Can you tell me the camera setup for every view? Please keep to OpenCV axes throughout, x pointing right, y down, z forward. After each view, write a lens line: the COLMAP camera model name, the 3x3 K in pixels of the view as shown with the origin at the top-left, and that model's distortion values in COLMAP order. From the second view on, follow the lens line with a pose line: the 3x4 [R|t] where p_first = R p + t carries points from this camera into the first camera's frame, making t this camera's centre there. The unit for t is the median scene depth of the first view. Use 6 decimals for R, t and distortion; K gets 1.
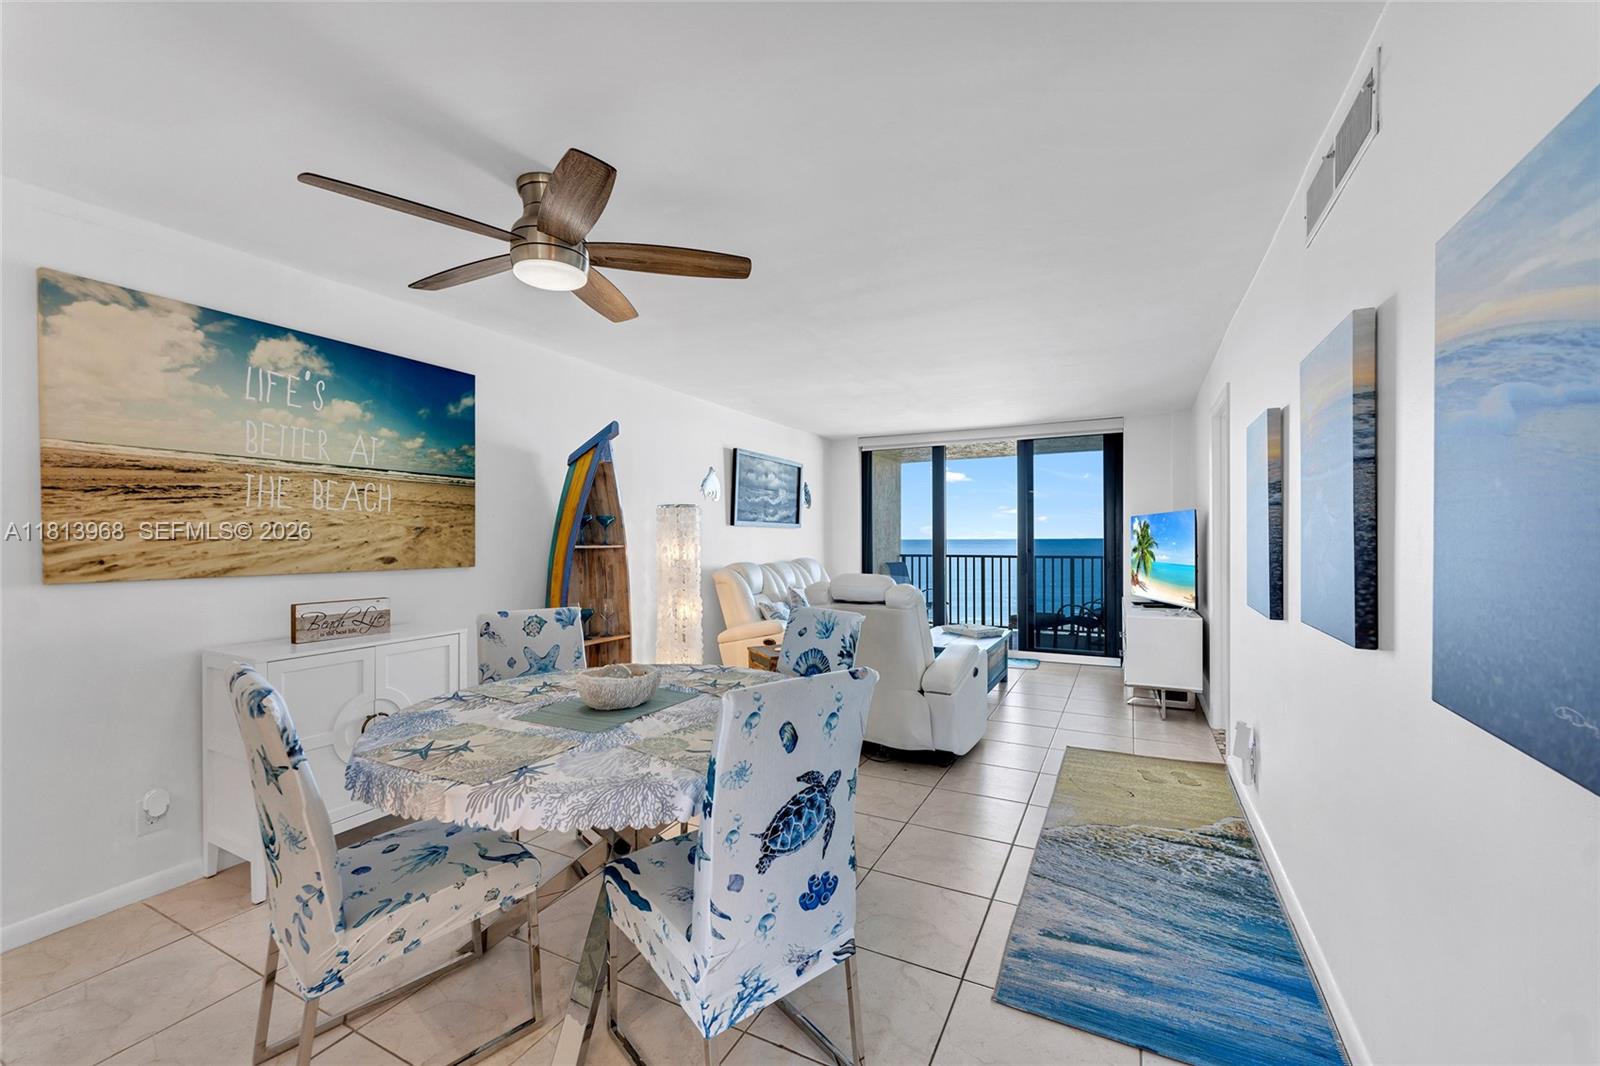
lens RADIAL K [[644.1, 0, 800.4], [0, 644.1, 544.1], [0, 0, 1]] dist [0.000263, -0.000136]
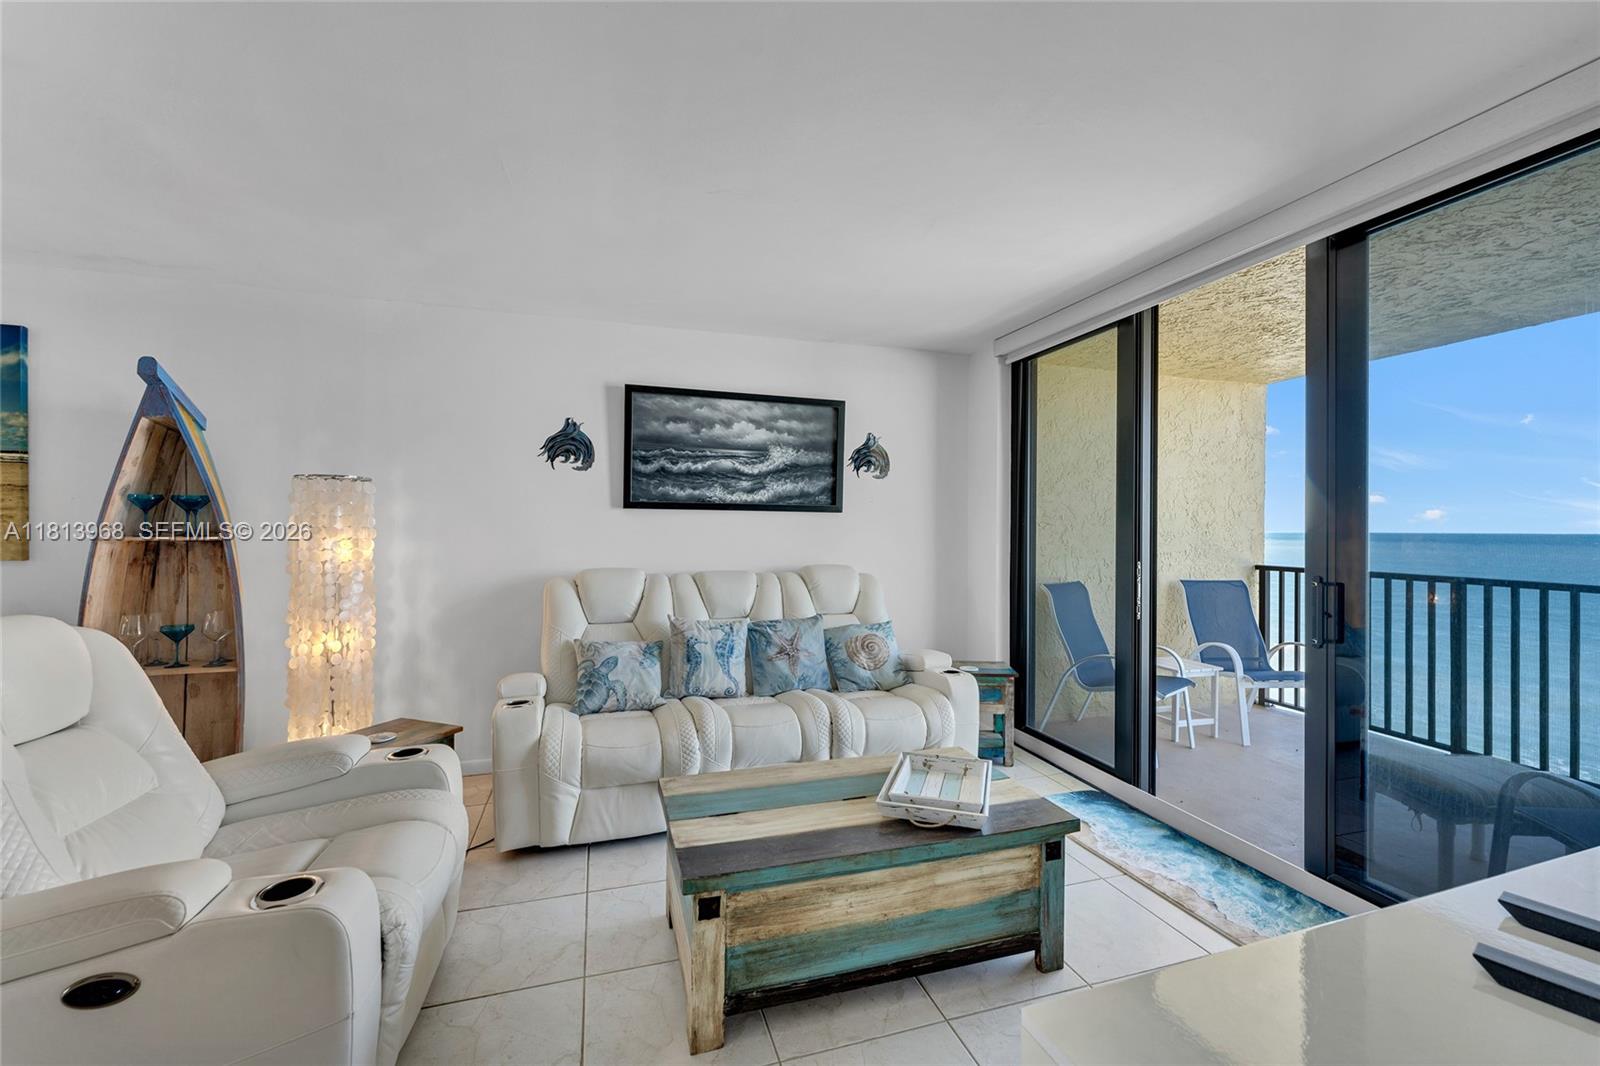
lens RADIAL K [[656.5, 0, 805.6], [0, 656.5, 527.7], [0, 0, 1]] dist [0.001537, 0.000160]
pose [[0.703427, 0.008254, -0.710719, 0.790956], [-0.014755, 0.999887, -0.002992, -0.018285], [0.710614, 0.012592, 0.703469, 1.128251]]
